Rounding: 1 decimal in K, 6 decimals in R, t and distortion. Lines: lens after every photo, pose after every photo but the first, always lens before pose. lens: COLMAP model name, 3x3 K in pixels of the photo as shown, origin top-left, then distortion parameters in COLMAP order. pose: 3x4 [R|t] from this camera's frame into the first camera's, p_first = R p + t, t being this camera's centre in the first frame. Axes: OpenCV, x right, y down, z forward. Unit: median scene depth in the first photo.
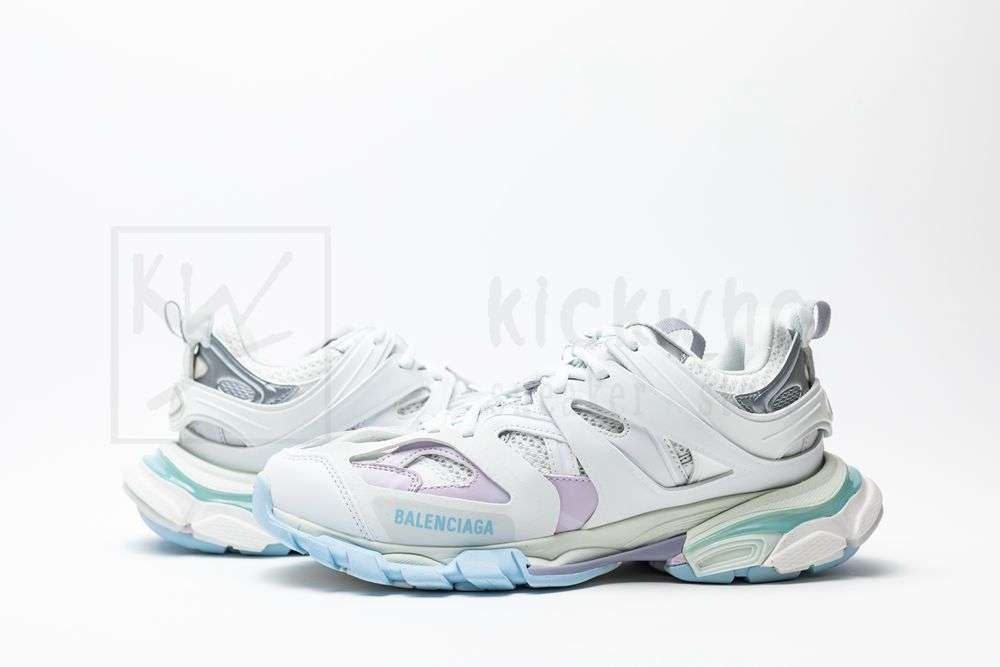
lens RADIAL K [[1469.7, 0, 500.0], [0, 1469.7, 333.5], [0, 0, 1]] dist [0.013673, 0.020548]
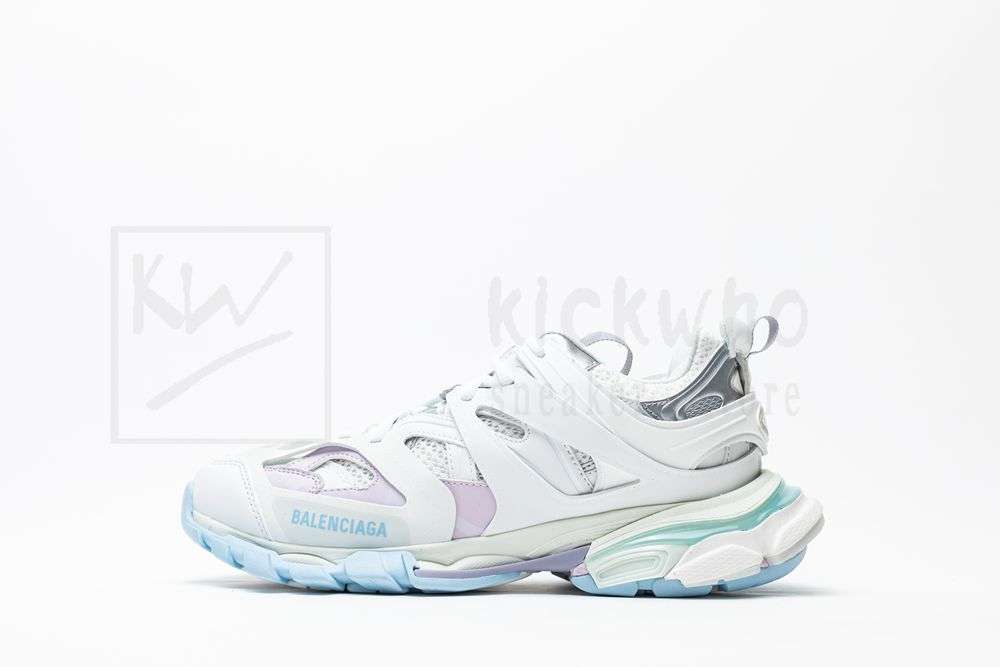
lens RADIAL K [[1469.7, 0, 500.0], [0, 1469.7, 333.5], [0, 0, 1]] dist [0.013673, 0.020548]
pose [[0.979070, -0.008355, -0.203353, 0.269082], [-0.008438, 0.996632, -0.081572, 0.077793], [0.203350, 0.081580, 0.975702, 0.026942]]
